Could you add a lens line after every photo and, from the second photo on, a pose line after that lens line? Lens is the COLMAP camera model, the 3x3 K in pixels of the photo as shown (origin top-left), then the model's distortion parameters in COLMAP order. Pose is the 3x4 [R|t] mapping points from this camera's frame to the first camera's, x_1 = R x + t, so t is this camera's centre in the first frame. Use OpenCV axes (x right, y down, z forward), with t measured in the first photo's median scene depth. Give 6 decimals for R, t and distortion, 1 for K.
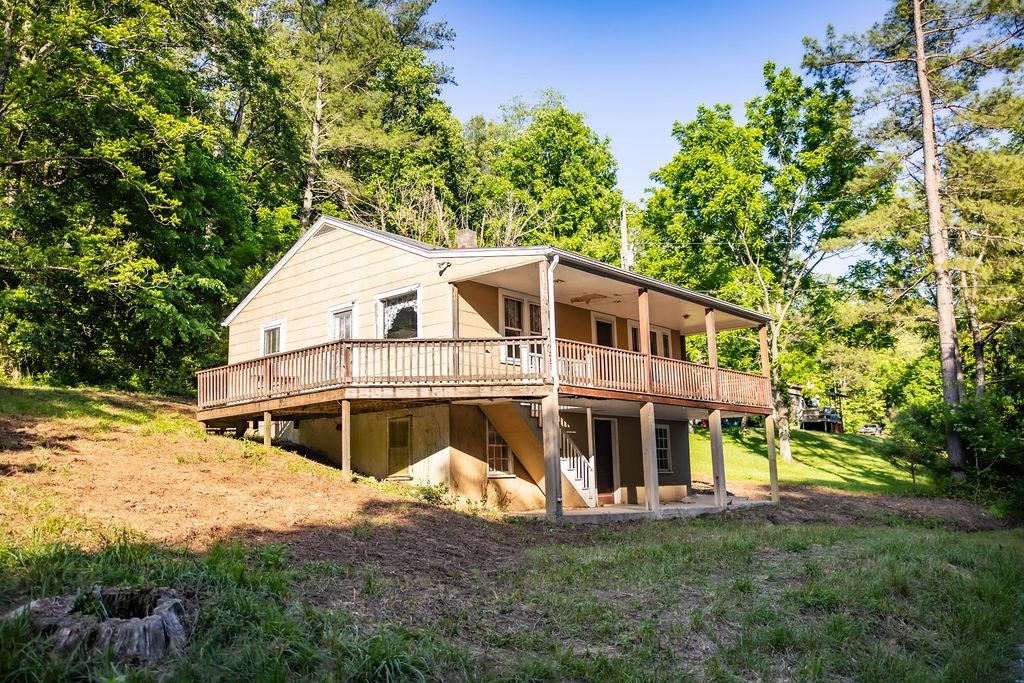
lens RADIAL K [[809.5, 0, 512.0], [0, 809.5, 341.5], [0, 0, 1]] dist [0.020353, -0.005964]
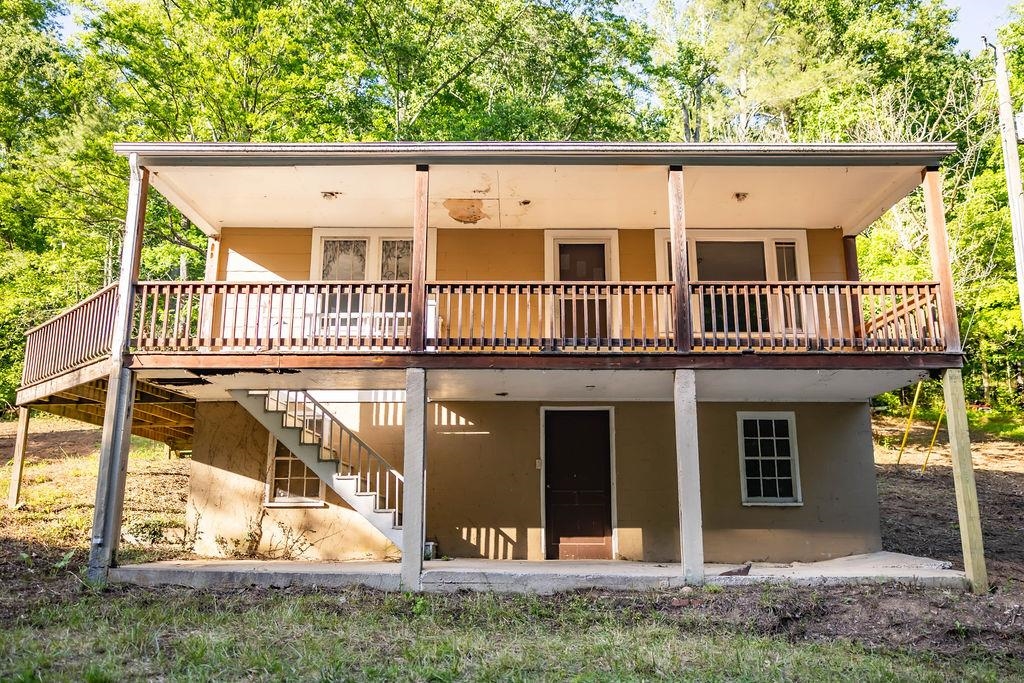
lens RADIAL K [[819.5, 0, 512.0], [0, 819.5, 341.5], [0, 0, 1]] dist [0.045098, -0.001987]
pose [[0.663813, -0.137408, -0.735168, 0.536860], [0.110090, 0.990222, -0.085674, 0.096633], [0.739752, -0.024063, 0.672449, 0.591795]]
